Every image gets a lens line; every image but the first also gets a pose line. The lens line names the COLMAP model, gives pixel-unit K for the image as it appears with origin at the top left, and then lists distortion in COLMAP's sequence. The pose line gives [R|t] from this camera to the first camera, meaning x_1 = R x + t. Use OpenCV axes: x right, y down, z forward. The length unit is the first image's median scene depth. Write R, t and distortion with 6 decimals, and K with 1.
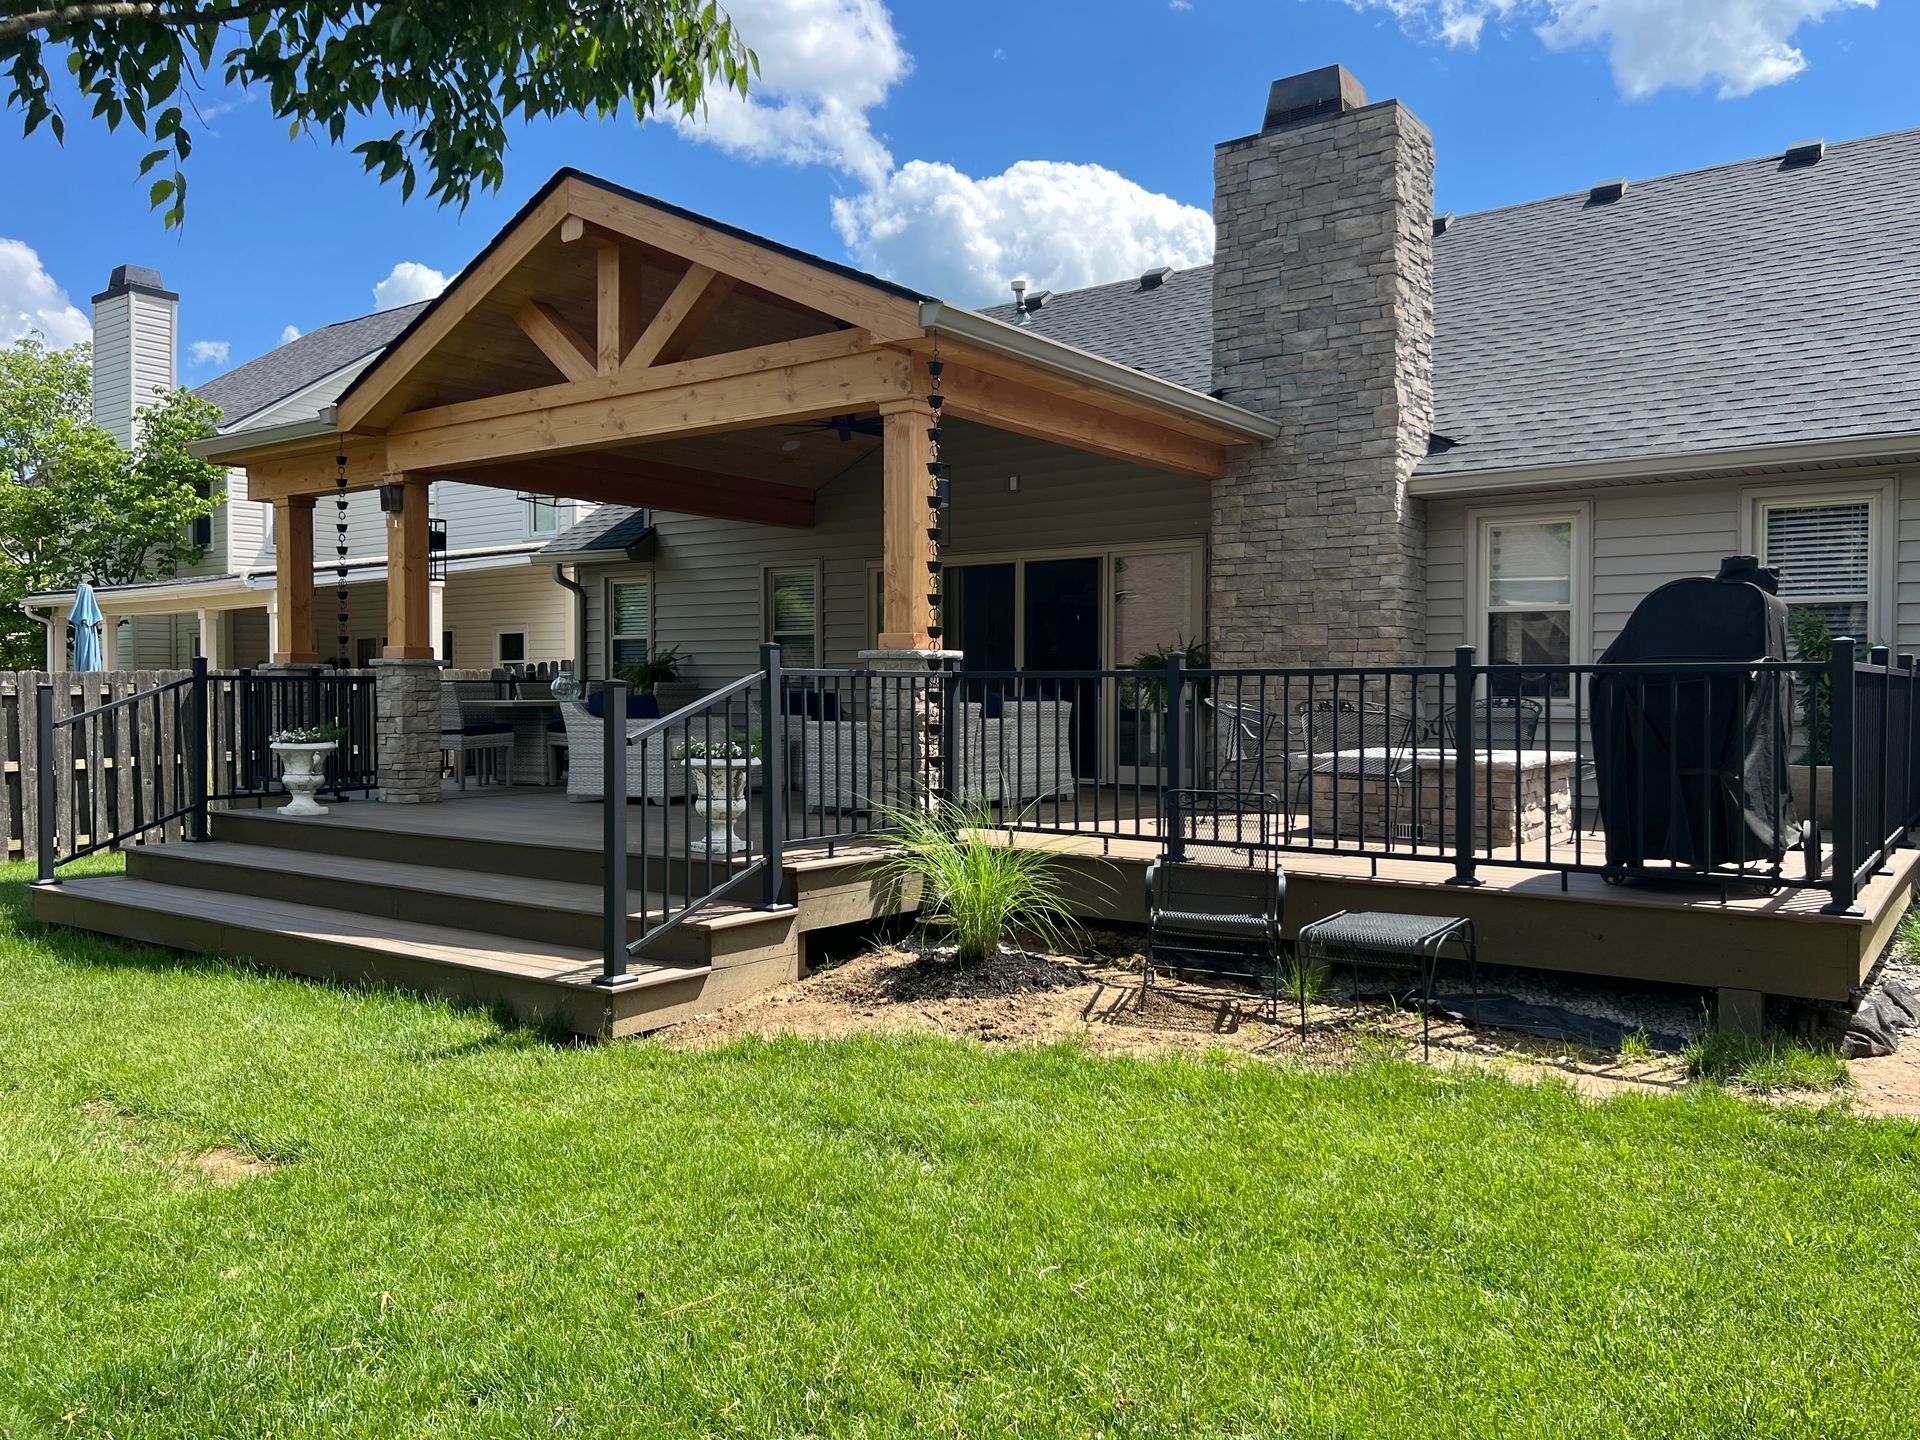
lens RADIAL K [[1454.7, 0, 960.0], [0, 1454.7, 720.0], [0, 0, 1]] dist [0.194944, -0.356479]
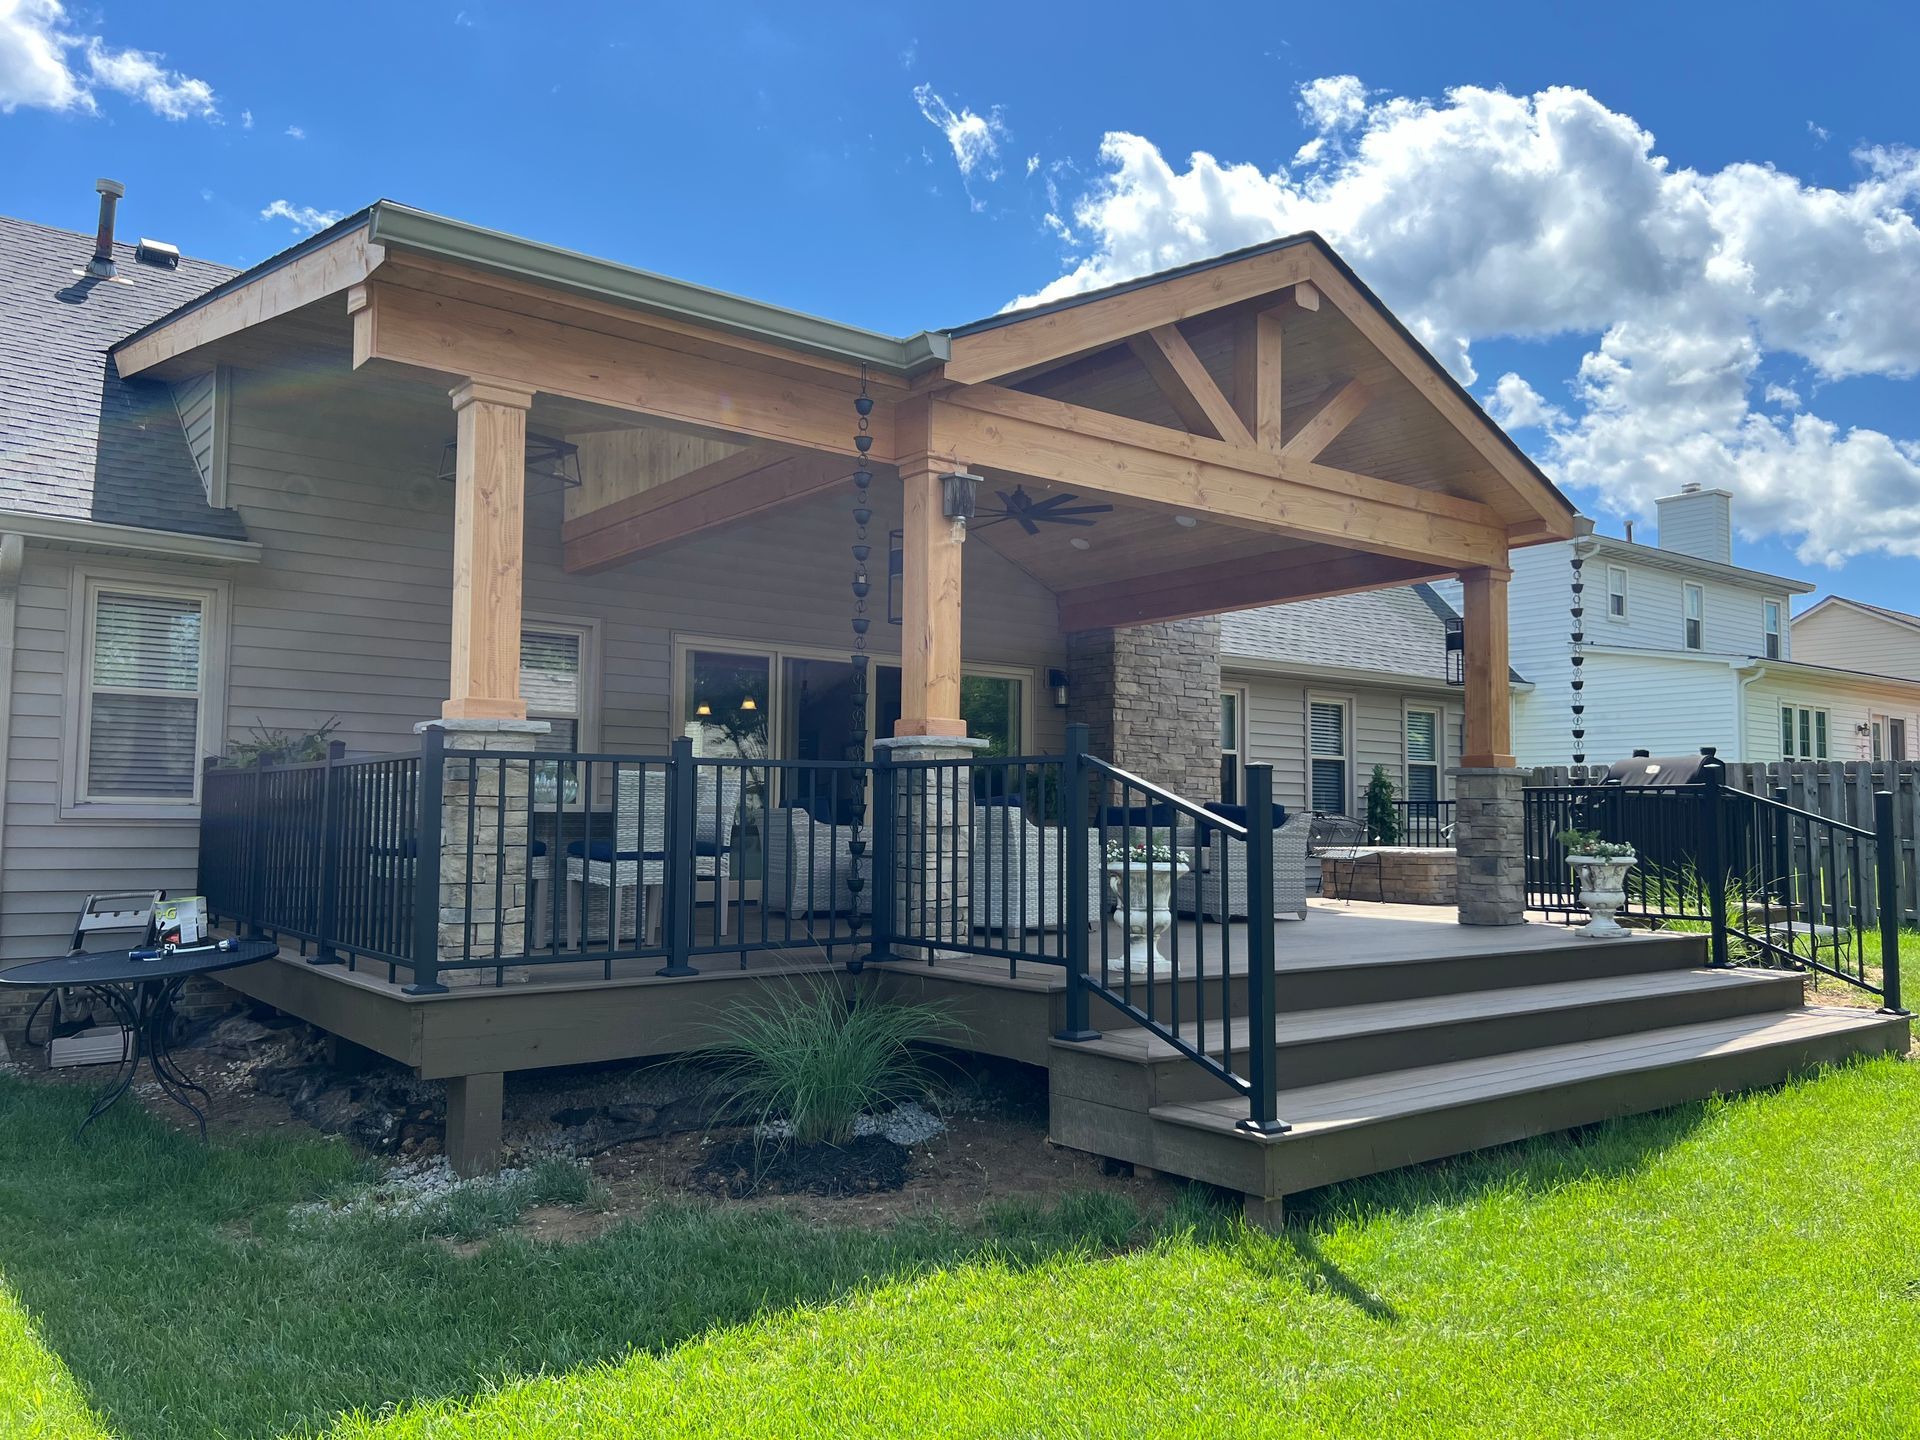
lens RADIAL K [[1454.7, 0, 960.0], [0, 1454.7, 720.0], [0, 0, 1]] dist [0.194944, -0.356479]
pose [[0.307117, 0.082403, 0.948097, -1.035278], [0.004611, 0.996104, -0.088069, 0.016514], [-0.951661, 0.031419, 0.305541, 0.798012]]
